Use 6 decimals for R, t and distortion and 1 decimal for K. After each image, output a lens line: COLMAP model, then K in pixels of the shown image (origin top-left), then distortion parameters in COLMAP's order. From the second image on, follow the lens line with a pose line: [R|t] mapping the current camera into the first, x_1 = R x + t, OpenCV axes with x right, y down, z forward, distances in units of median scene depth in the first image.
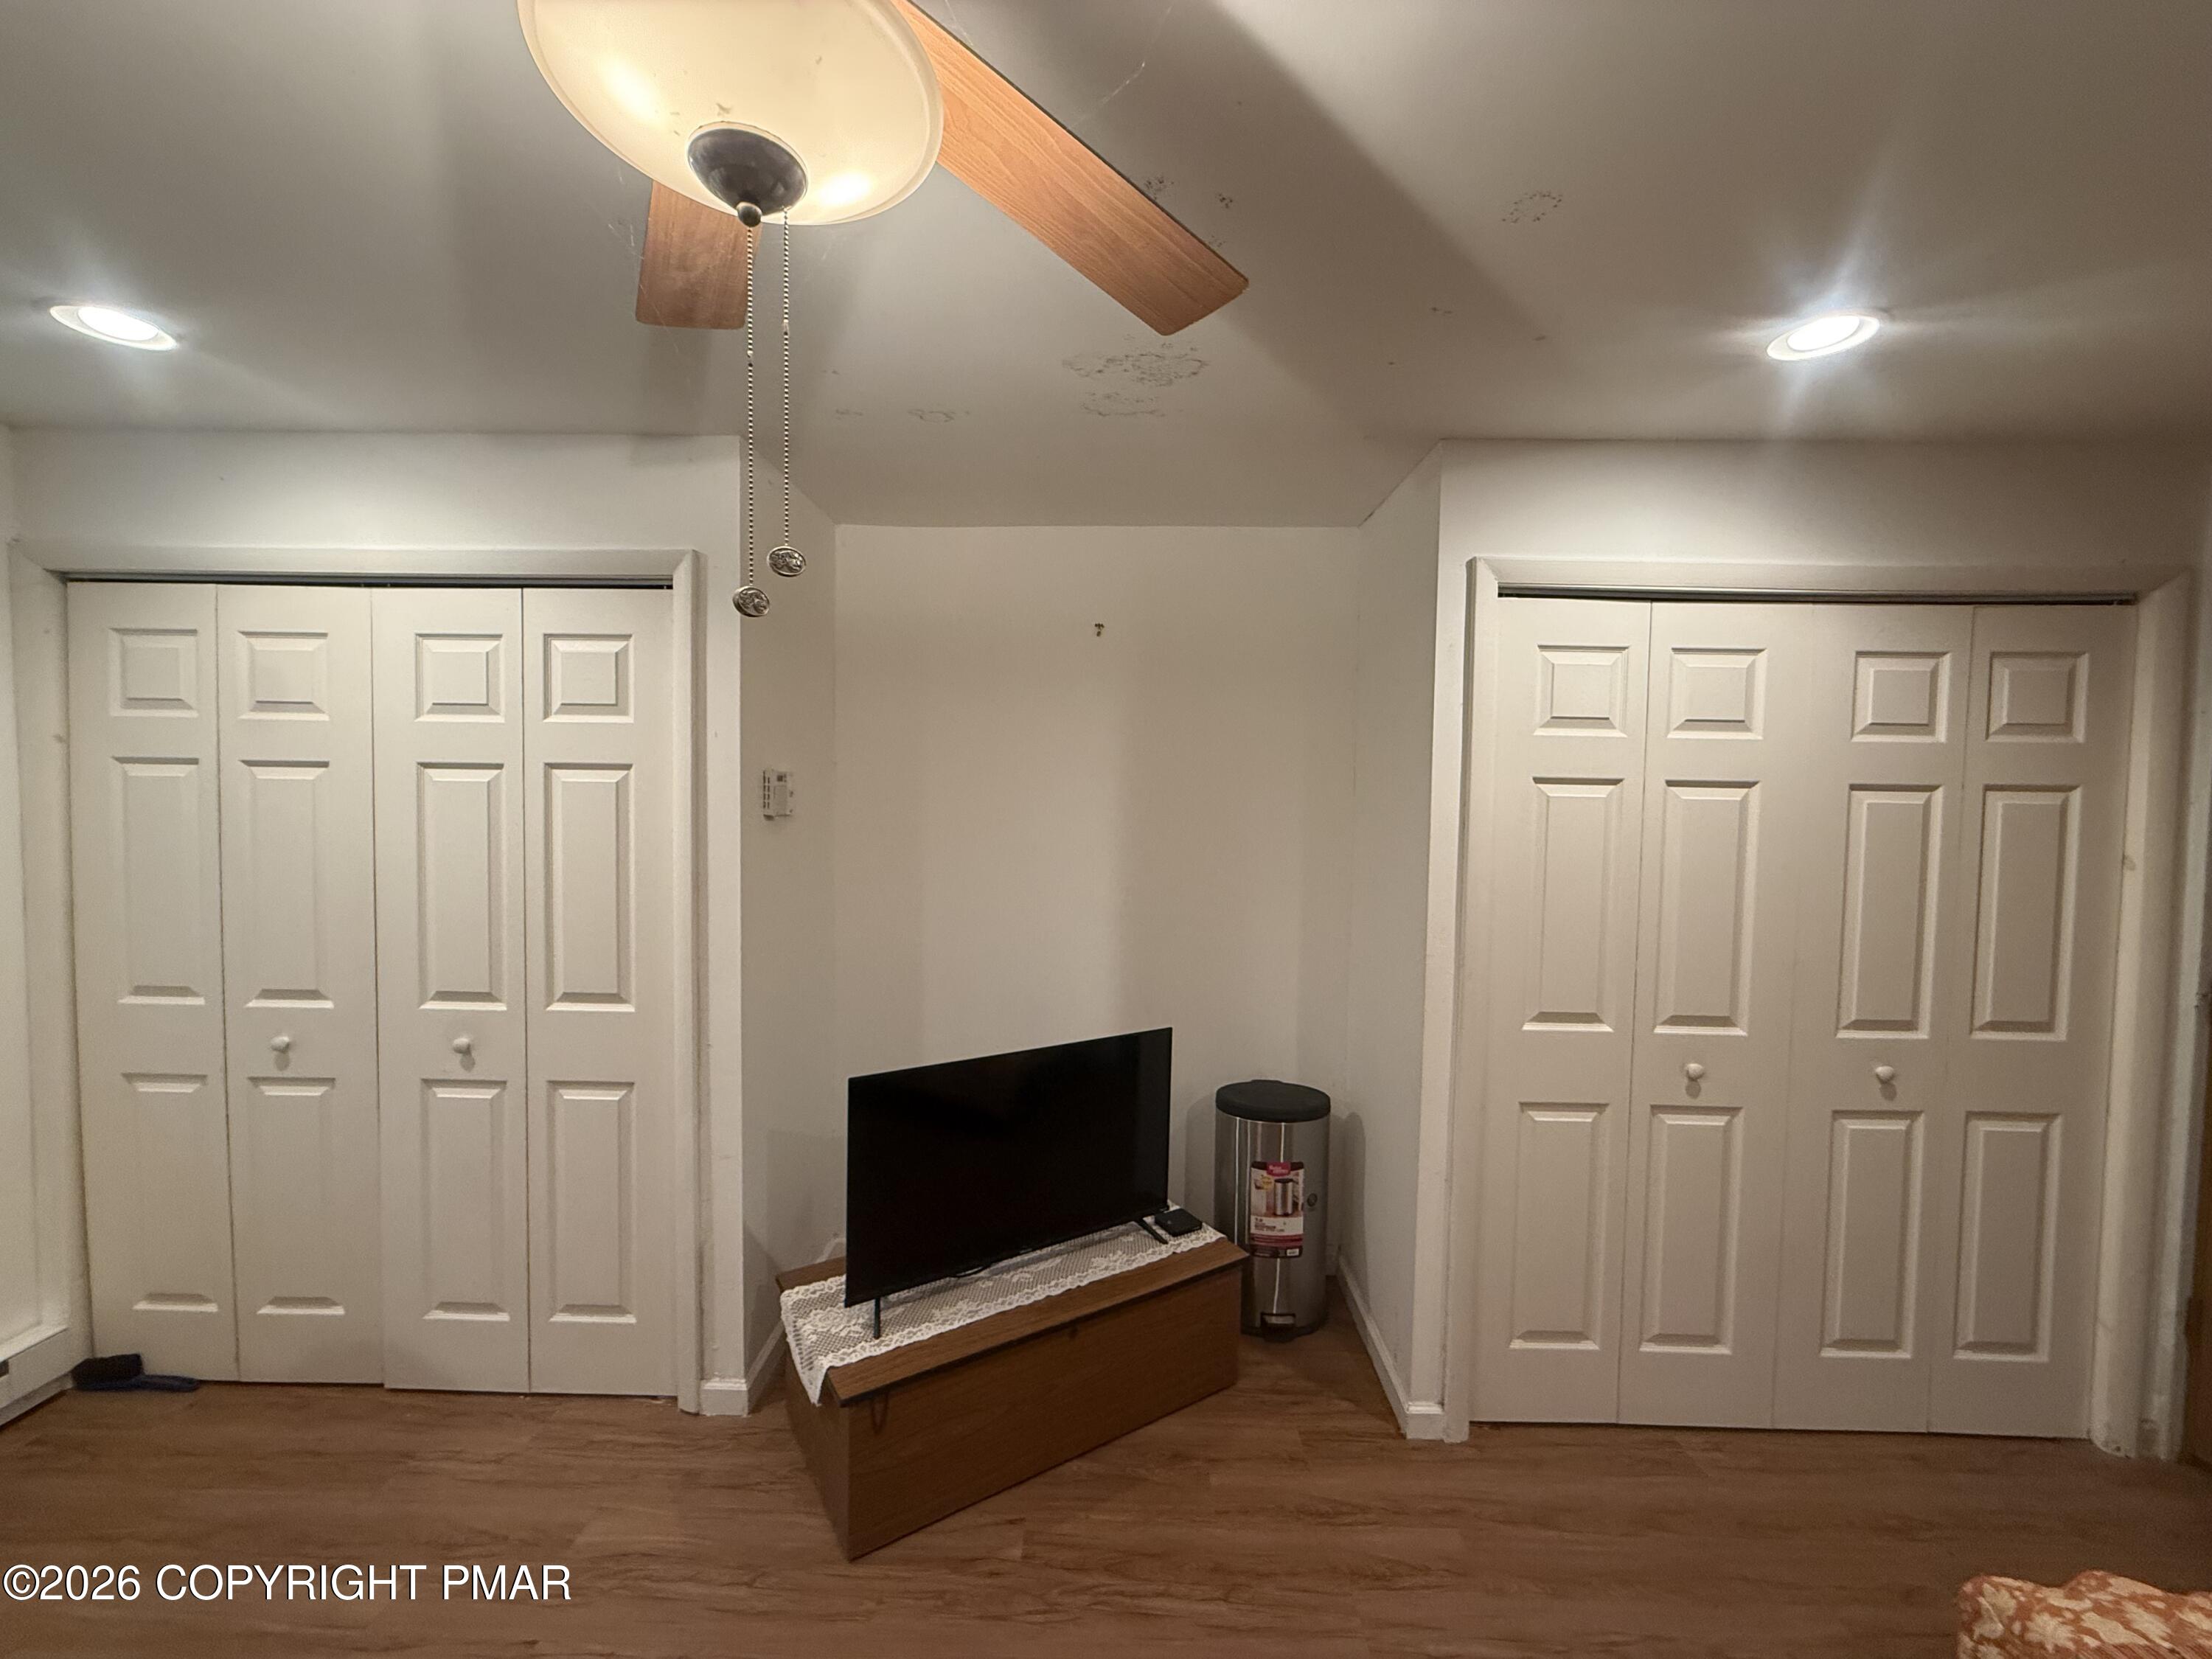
lens RADIAL K [[885.6, 0, 1101.6], [0, 885.6, 832.7], [0, 0, 1]] dist [-0.000426, -0.000273]
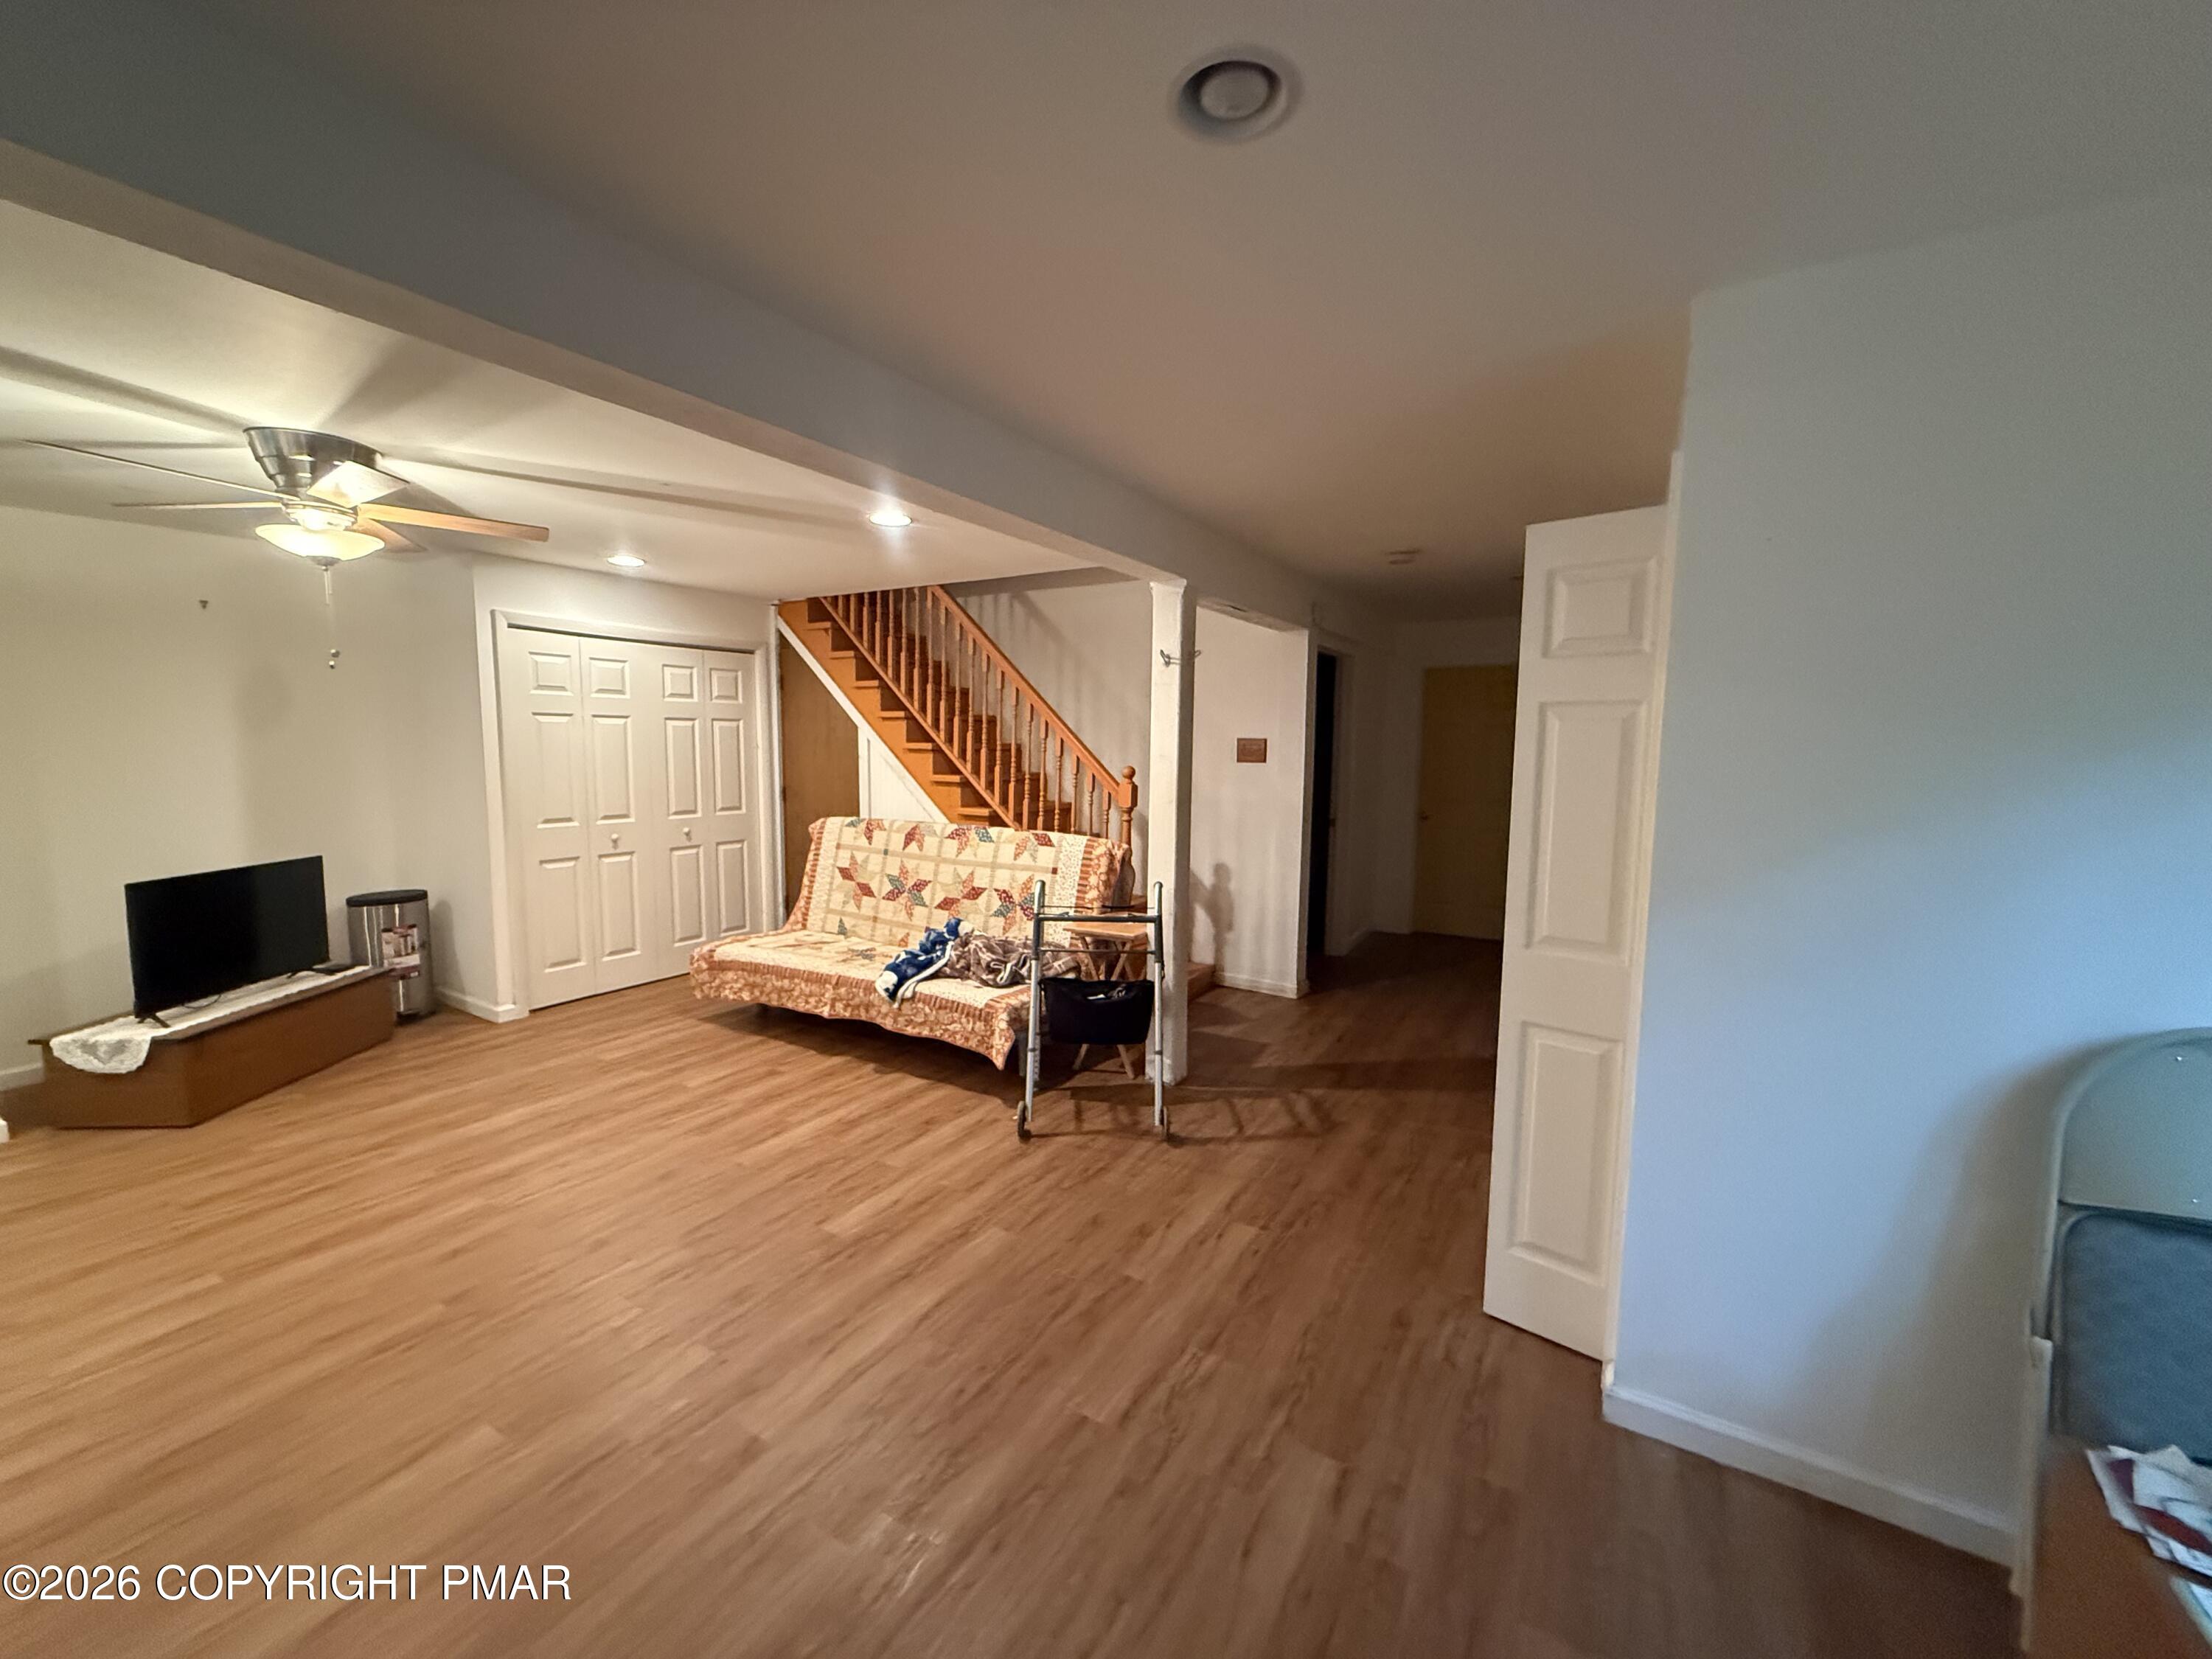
lens RADIAL K [[885.6, 0, 1100.4], [0, 885.6, 831.3], [0, 0, 1]] dist [-0.000426, -0.000273]
pose [[0.500289, -0.098036, 0.860291, -0.719788], [0.034785, 0.995043, 0.093163, 0.074640], [-0.865160, -0.016683, 0.501219, -1.315292]]
